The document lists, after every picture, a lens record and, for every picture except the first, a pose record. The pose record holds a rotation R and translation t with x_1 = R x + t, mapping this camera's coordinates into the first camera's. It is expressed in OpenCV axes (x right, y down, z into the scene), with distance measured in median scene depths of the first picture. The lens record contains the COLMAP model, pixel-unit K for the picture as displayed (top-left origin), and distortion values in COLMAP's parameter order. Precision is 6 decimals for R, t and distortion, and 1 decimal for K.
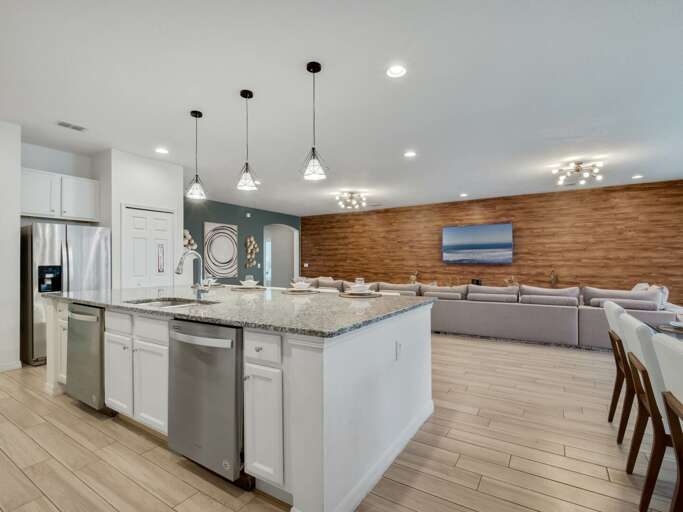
lens RADIAL K [[336.7, 0, 332.4], [0, 336.7, 266.6], [0, 0, 1]] dist [-0.001534, -0.000315]
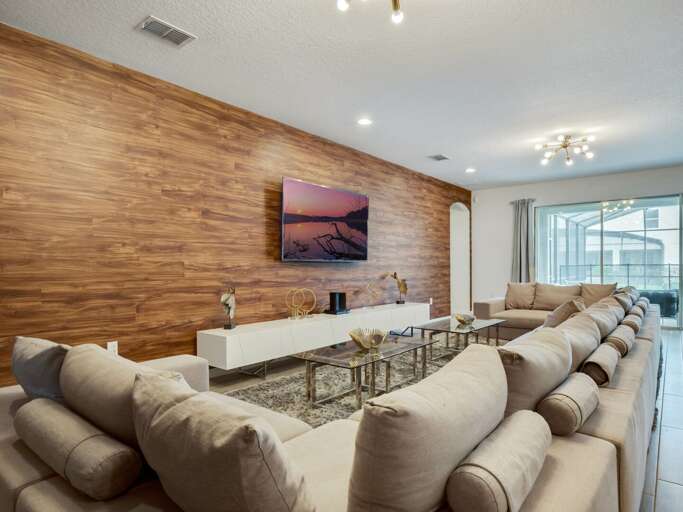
lens RADIAL K [[412.1, 0, 341.9], [0, 412.1, 266.6], [0, 0, 1]] dist [0.000324, 0.000038]
pose [[0.089815, -0.000550, 0.995958, -0.180775], [0.008807, 0.999961, -0.000242, -0.001730], [-0.995920, 0.008794, 0.089816, 0.831636]]
